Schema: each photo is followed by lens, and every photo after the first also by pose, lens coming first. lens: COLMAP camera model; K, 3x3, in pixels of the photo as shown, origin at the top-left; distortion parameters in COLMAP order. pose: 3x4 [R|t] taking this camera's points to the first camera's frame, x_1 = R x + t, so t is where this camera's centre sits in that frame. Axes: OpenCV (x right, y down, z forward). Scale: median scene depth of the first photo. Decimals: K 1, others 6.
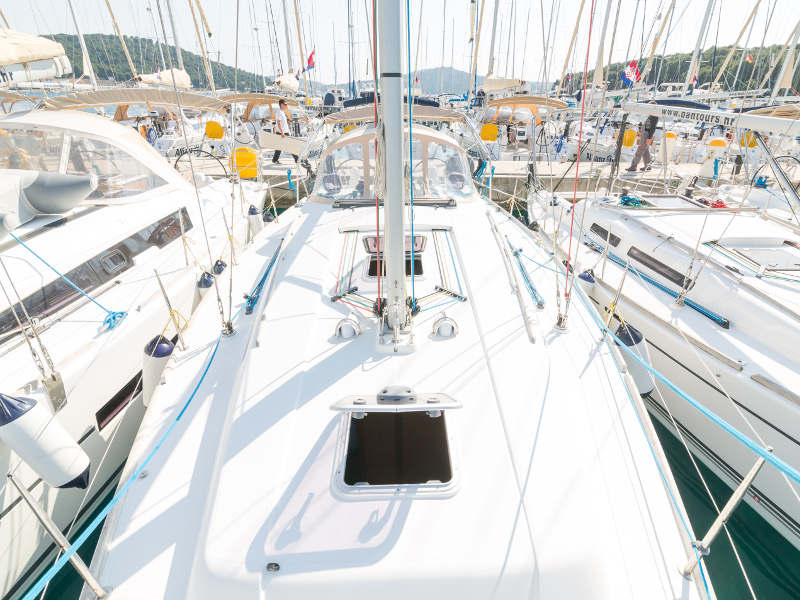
lens RADIAL K [[421.5, 0, 413.7], [0, 421.5, 305.7], [0, 0, 1]] dist [-0.001536, 0.001020]
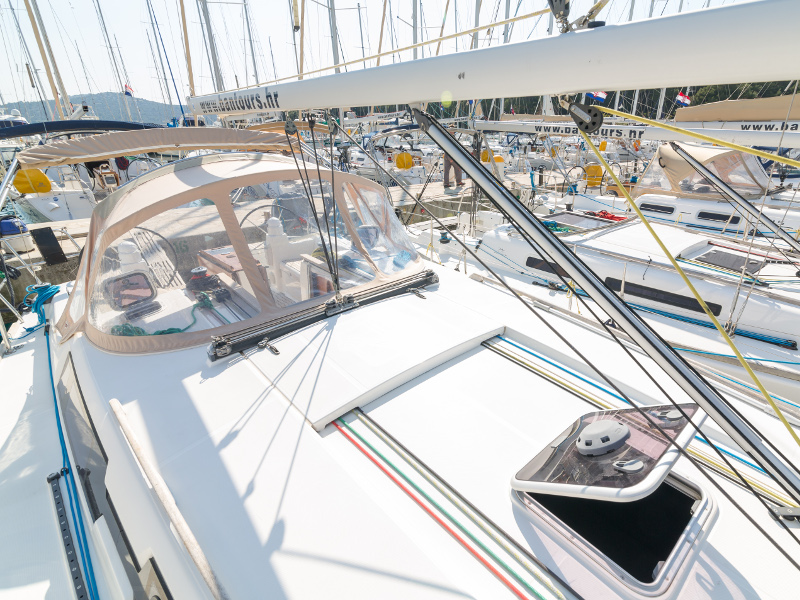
lens RADIAL K [[408.9, 0, 450.6], [0, 408.9, 297.8], [0, 0, 1]] dist [0.001146, -0.000126]
pose [[0.737911, -0.265570, 0.620451, -0.270663], [0.305470, 0.951192, 0.043837, -0.254618], [-0.601810, 0.157181, 0.783019, 0.587621]]
